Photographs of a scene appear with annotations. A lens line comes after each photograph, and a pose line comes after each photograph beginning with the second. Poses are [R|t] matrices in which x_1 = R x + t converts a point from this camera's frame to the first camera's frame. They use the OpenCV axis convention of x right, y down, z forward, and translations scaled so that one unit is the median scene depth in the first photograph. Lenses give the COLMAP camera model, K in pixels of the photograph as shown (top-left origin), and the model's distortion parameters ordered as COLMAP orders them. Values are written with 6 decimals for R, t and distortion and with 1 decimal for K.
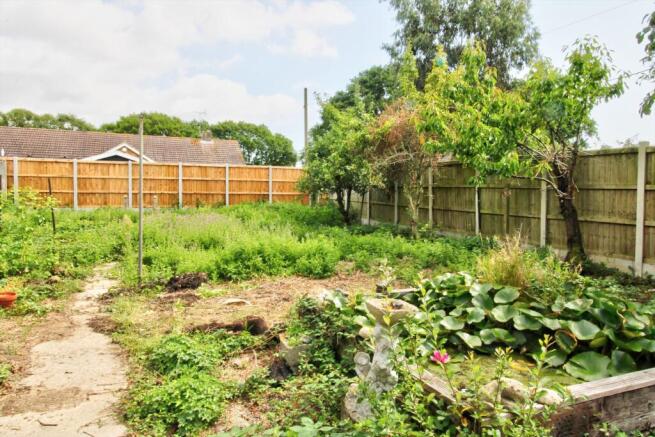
lens RADIAL K [[471.8, 0, 332.8], [0, 471.8, 207.6], [0, 0, 1]] dist [0.003915, 0.000887]
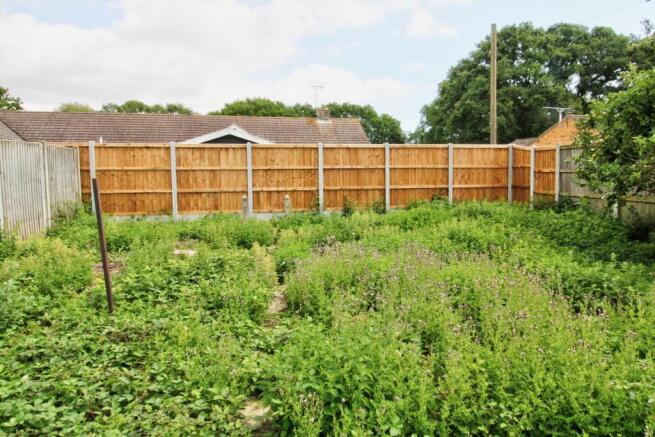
lens RADIAL K [[471.8, 0, 332.8], [0, 471.8, 207.6], [0, 0, 1]] dist [0.003915, 0.000887]
pose [[0.980083, -0.007165, -0.198461, -0.170626], [0.013833, 0.999385, 0.032228, -0.025643], [0.198108, -0.034331, 0.979579, 0.345350]]
